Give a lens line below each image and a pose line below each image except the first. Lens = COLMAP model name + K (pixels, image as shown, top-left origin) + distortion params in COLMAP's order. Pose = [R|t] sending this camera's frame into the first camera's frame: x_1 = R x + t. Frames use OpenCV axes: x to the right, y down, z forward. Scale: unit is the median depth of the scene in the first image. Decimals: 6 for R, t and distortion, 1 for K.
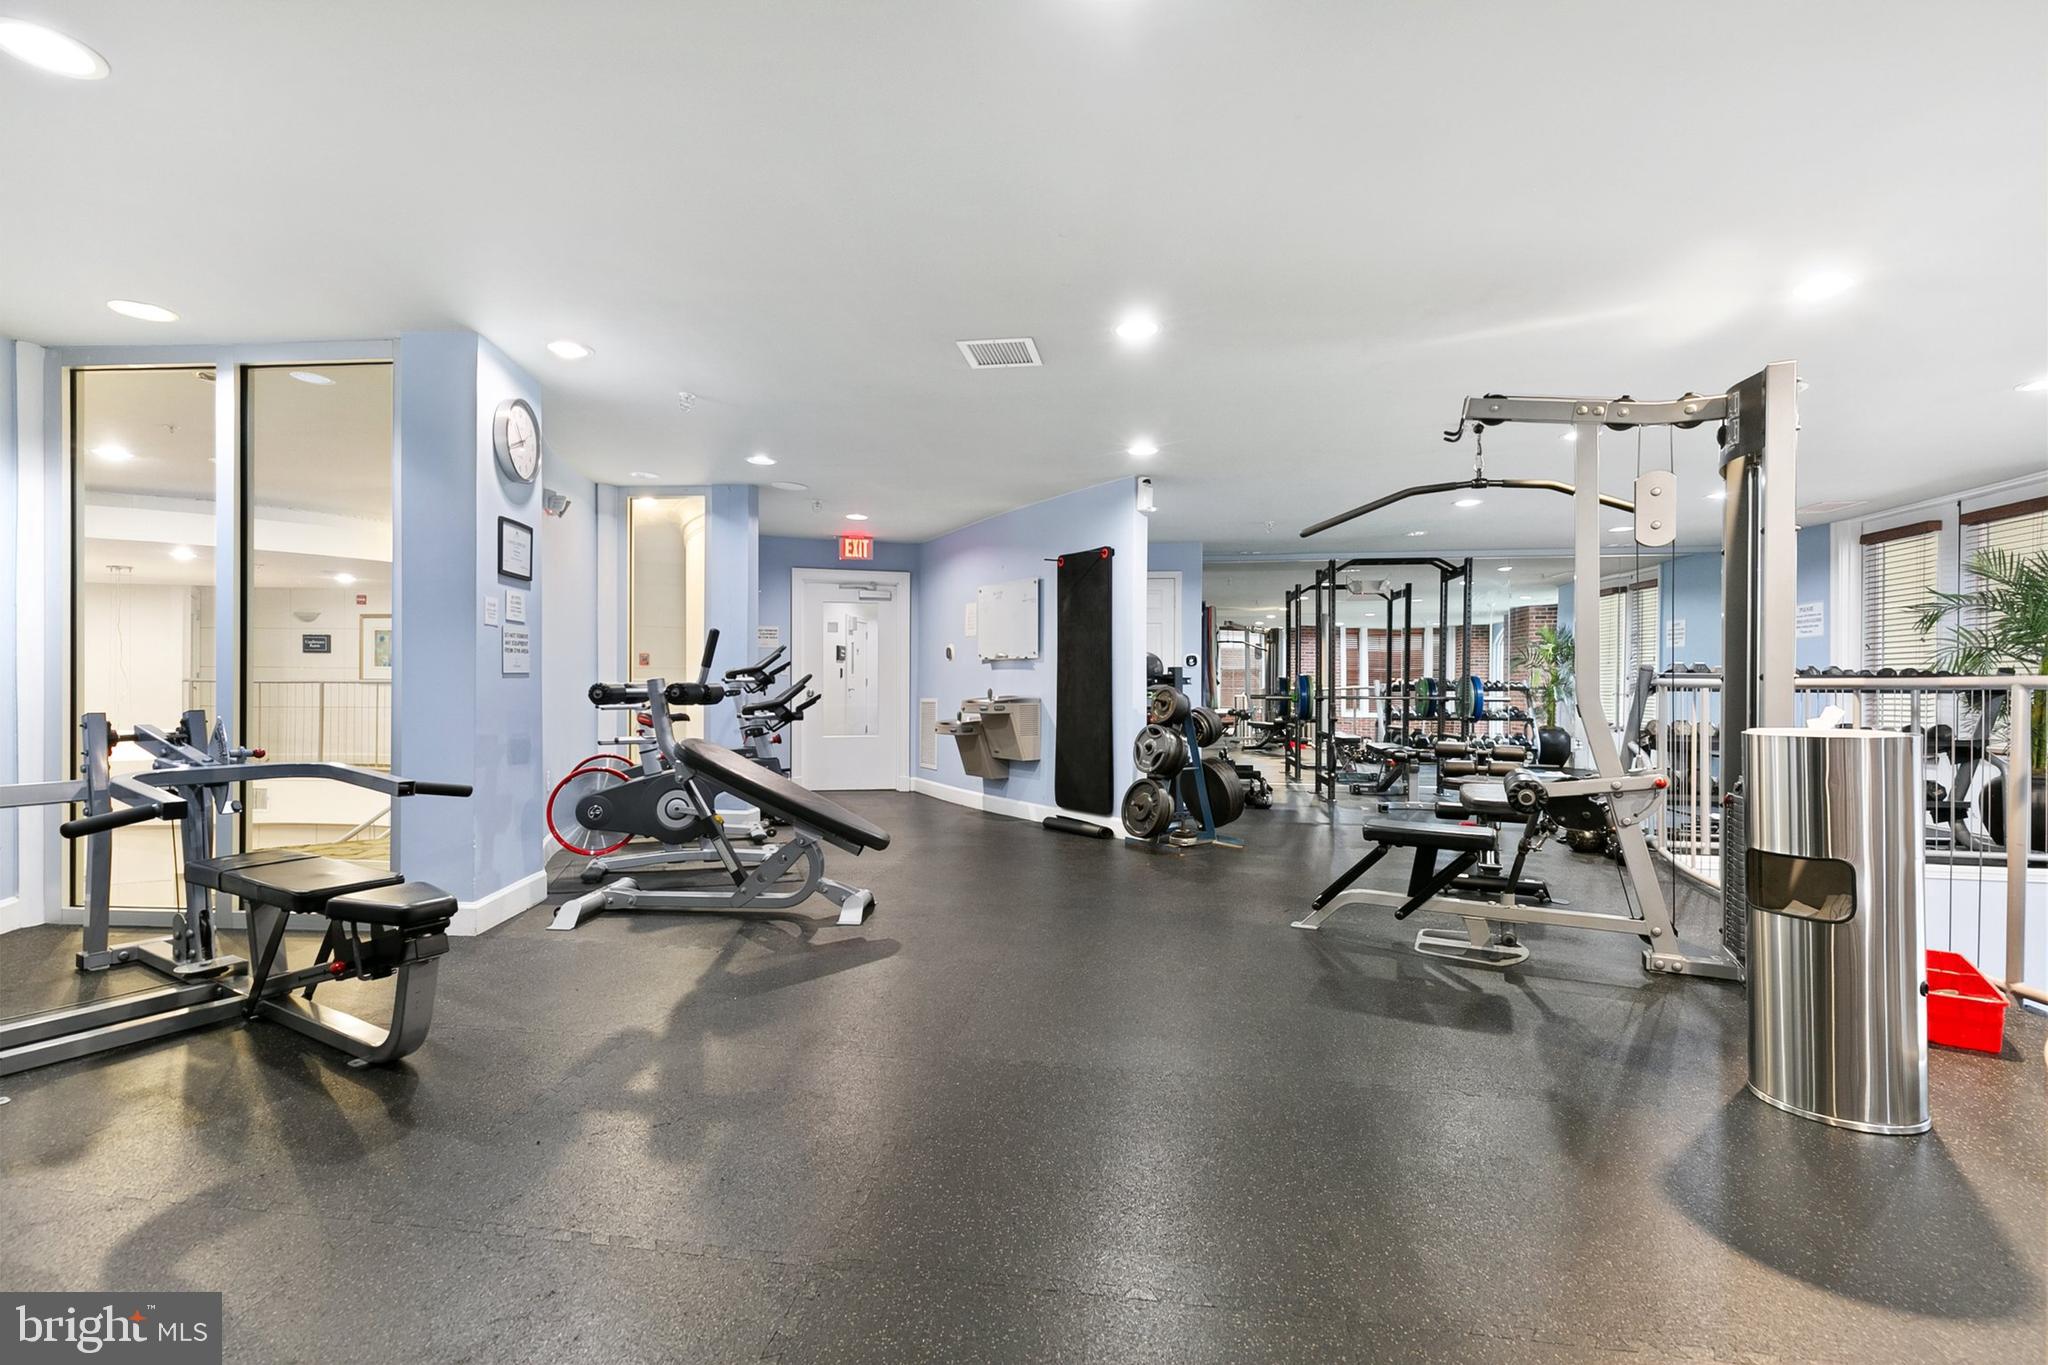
lens RADIAL K [[933.5, 0, 1019.8], [0, 933.5, 684.6], [0, 0, 1]] dist [0.014737, -0.002430]
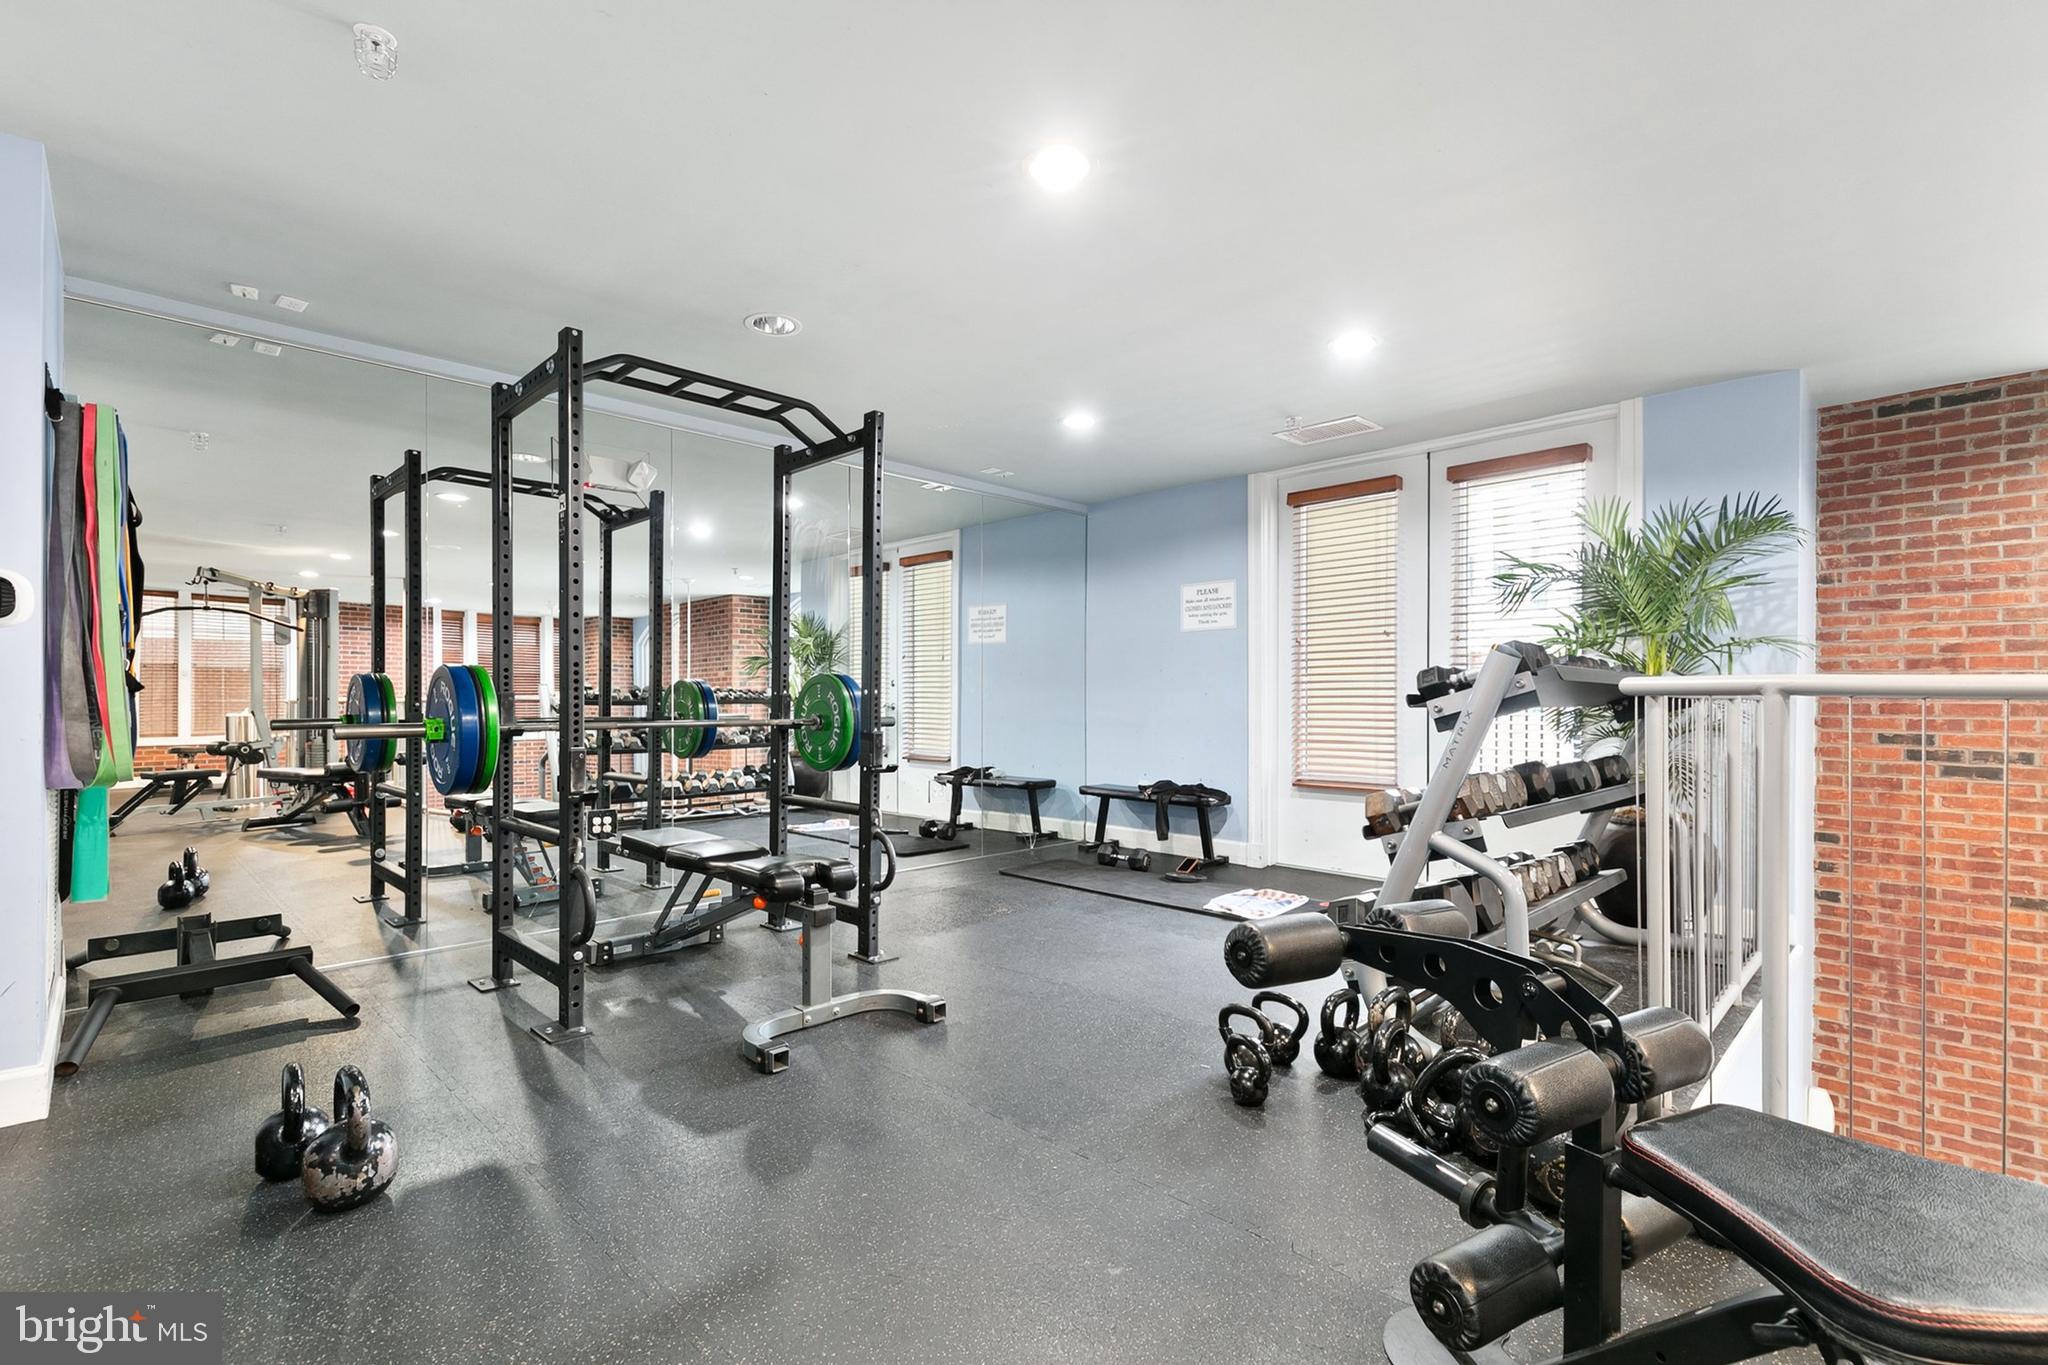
lens RADIAL K [[933.5, 0, 1008.3], [0, 933.5, 696.4], [0, 0, 1]] dist [0.014737, -0.002430]
pose [[0.608232, -0.008377, 0.793715, 0.097445], [0.003648, 0.999963, 0.007758, -0.002502], [-0.793751, -0.001823, 0.608240, 0.412042]]
